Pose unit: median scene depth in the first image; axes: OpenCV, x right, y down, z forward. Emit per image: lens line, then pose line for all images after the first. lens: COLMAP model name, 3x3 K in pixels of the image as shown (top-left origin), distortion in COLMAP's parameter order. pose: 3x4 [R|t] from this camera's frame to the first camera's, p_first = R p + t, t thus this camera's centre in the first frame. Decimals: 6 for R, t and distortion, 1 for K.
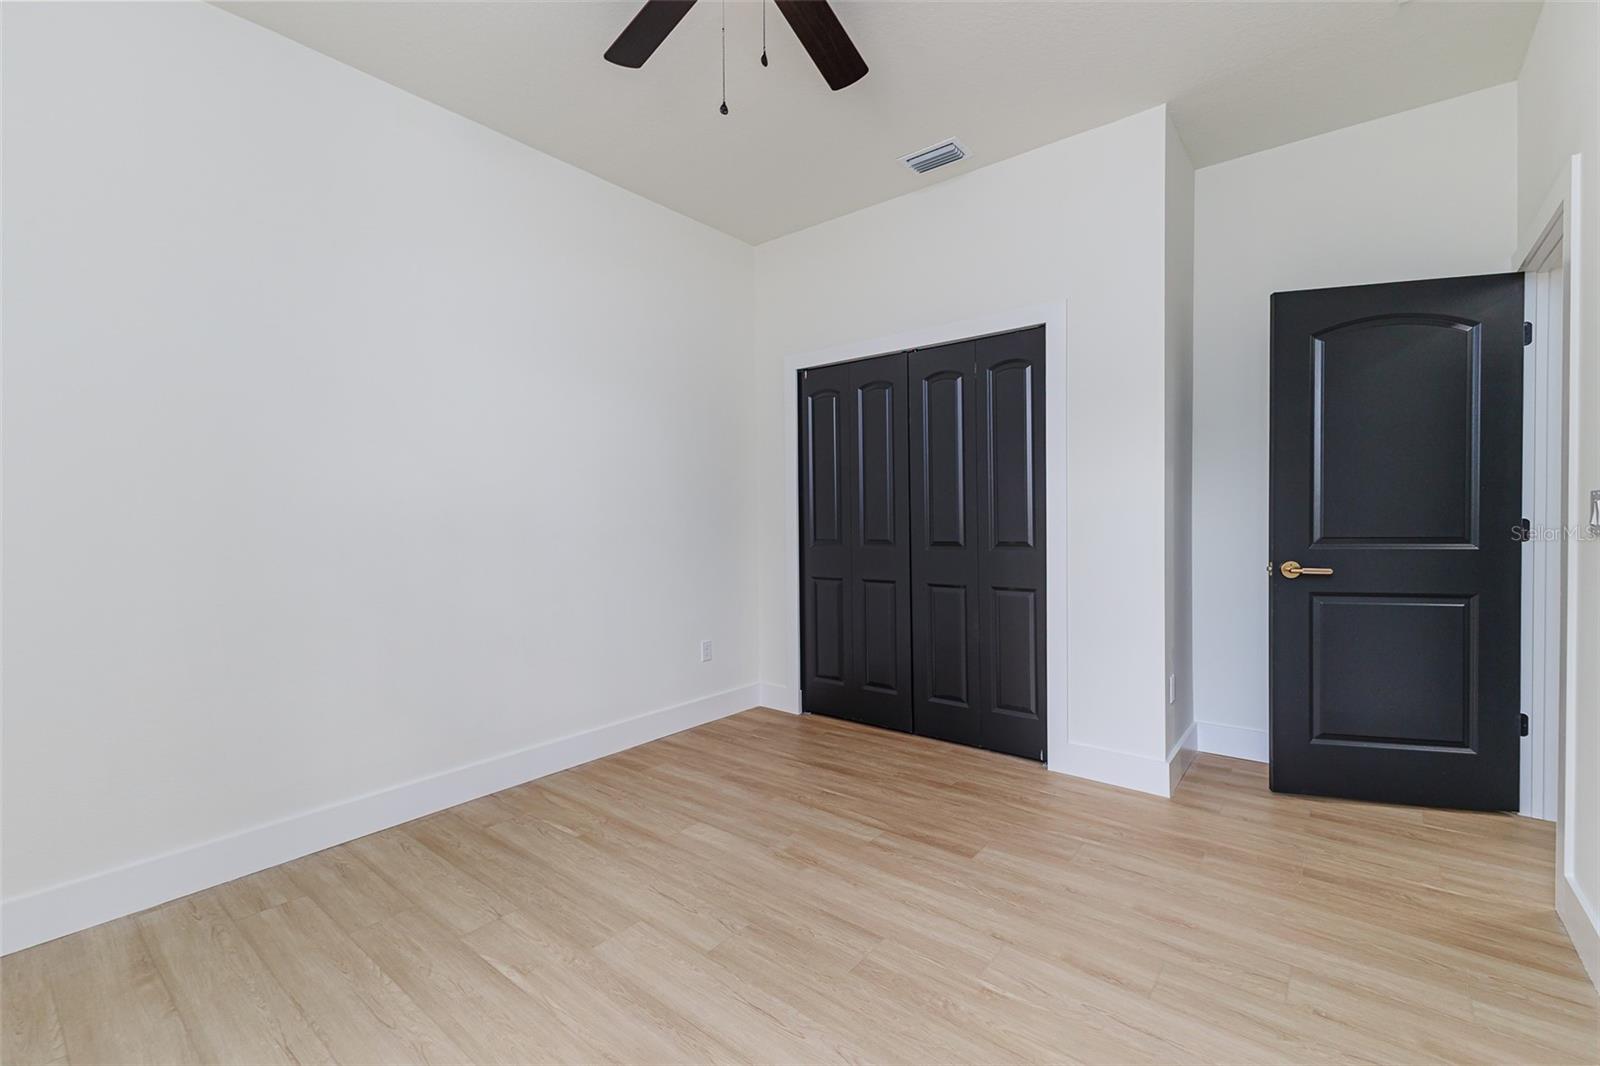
lens RADIAL K [[701.2, 0, 800.0], [0, 701.2, 533.0], [0, 0, 1]] dist [0.000481, -0.000056]
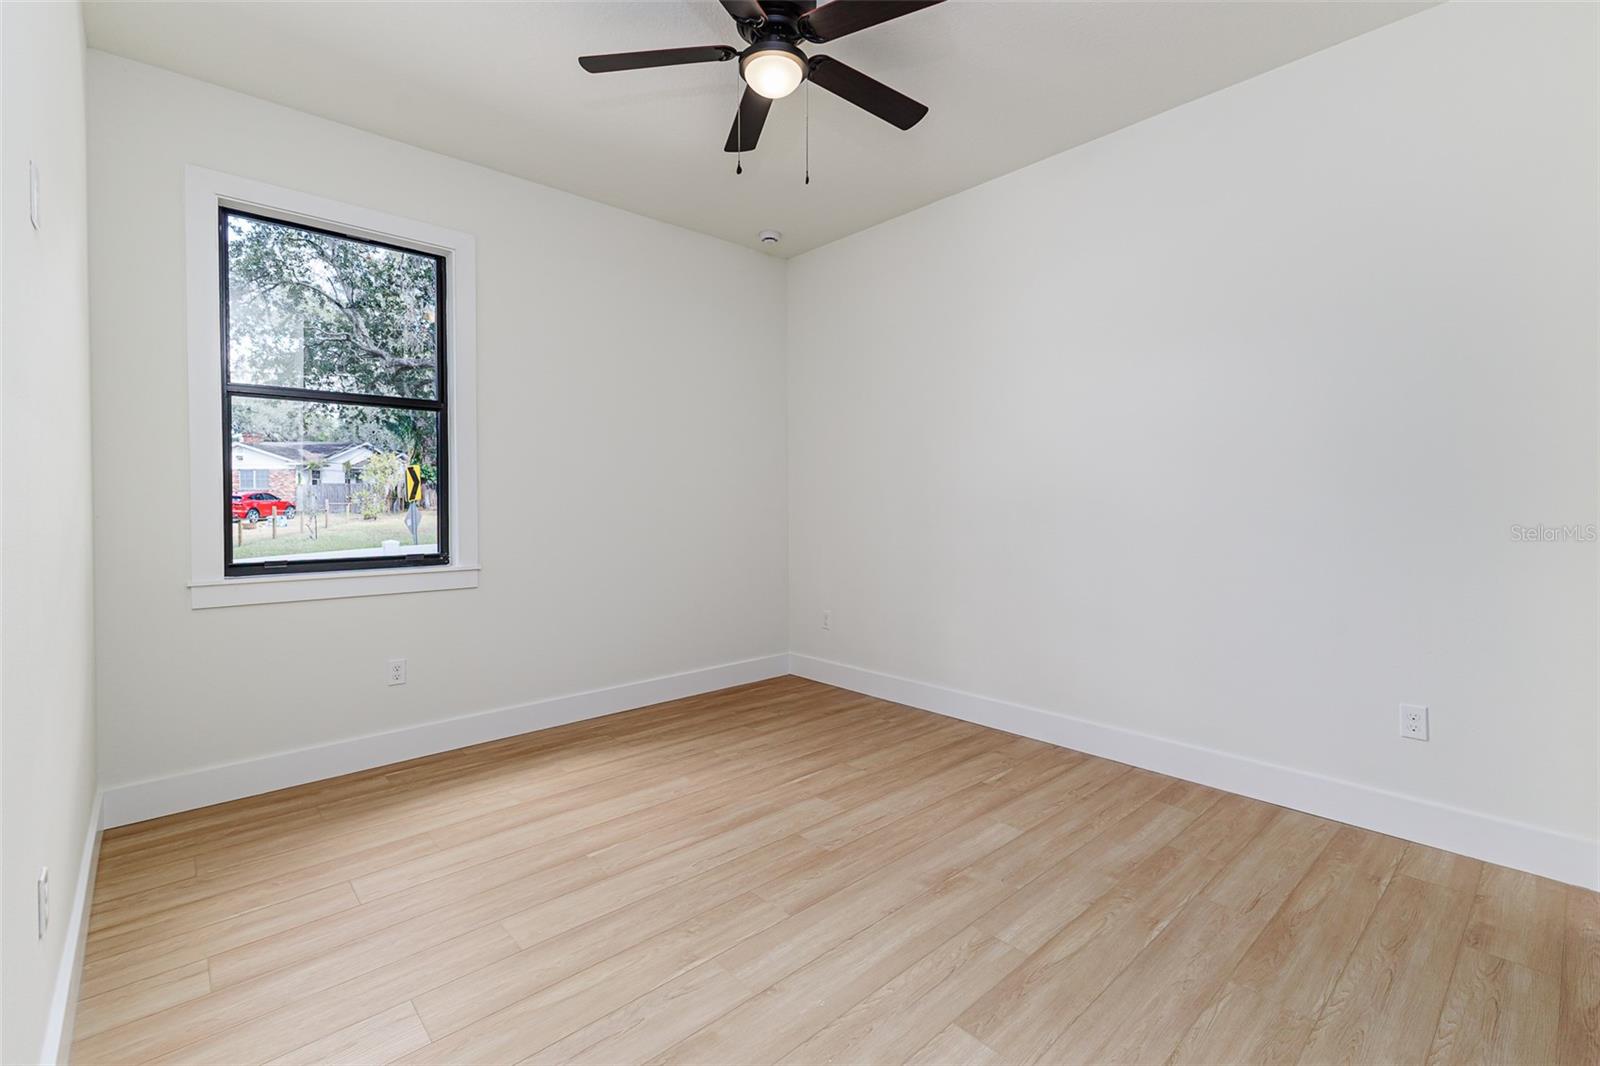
lens RADIAL K [[701.2, 0, 800.0], [0, 701.2, 533.0], [0, 0, 1]] dist [0.000481, -0.000056]
pose [[-0.161363, 0.057308, -0.985230, 0.832310], [-0.020174, 0.997912, 0.061349, -0.036165], [0.986689, 0.029775, -0.159870, 0.876717]]
